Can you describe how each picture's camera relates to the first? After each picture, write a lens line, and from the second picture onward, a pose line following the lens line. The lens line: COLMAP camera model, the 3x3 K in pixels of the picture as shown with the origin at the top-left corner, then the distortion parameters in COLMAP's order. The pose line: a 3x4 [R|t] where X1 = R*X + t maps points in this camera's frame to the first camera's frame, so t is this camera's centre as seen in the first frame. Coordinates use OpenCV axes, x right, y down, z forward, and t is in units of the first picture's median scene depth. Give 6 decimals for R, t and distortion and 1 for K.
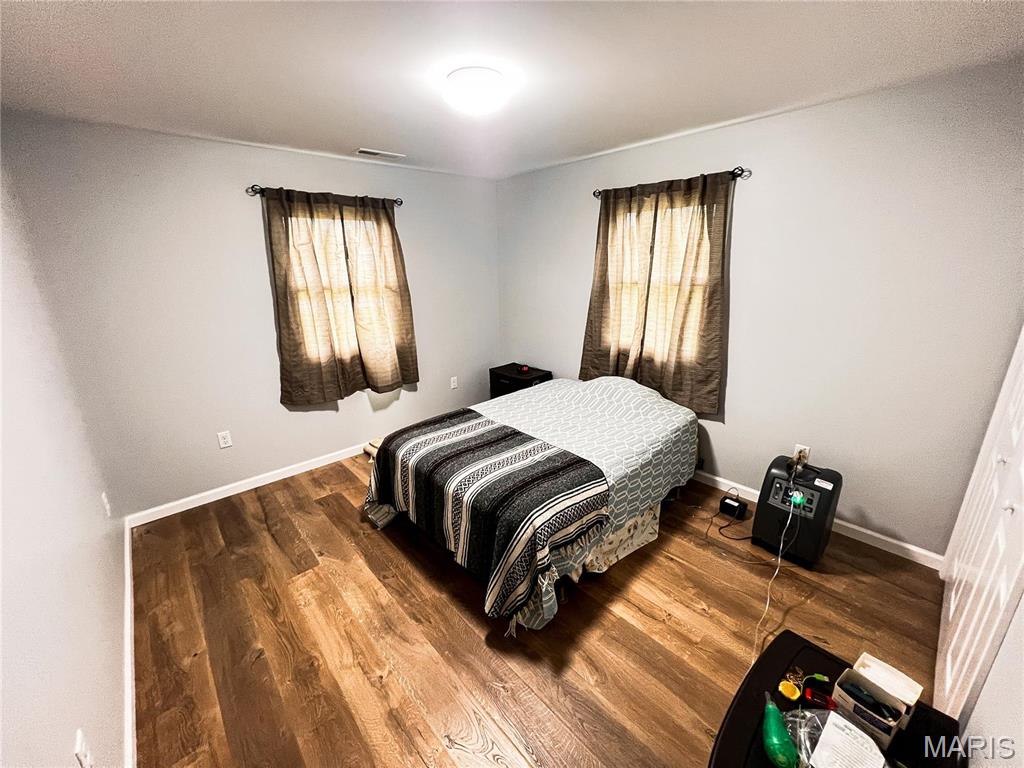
lens RADIAL K [[409.1, 0, 512.0], [0, 409.1, 384.0], [0, 0, 1]] dist [0.000202, 0.000278]
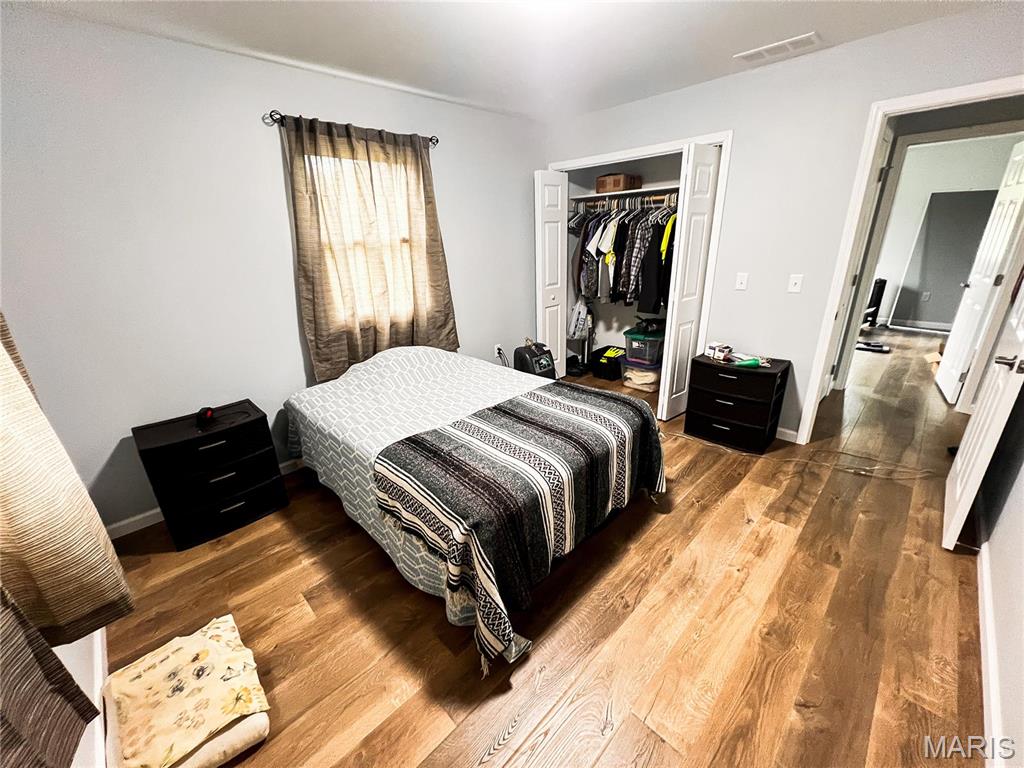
lens RADIAL K [[409.1, 0, 512.0], [0, 409.1, 384.0], [0, 0, 1]] dist [0.000202, 0.000278]
pose [[-0.036210, -0.322916, 0.945735, -1.019421], [0.318882, 0.893150, 0.317171, -0.242588], [-0.947102, 0.313063, 0.070631, 1.158495]]
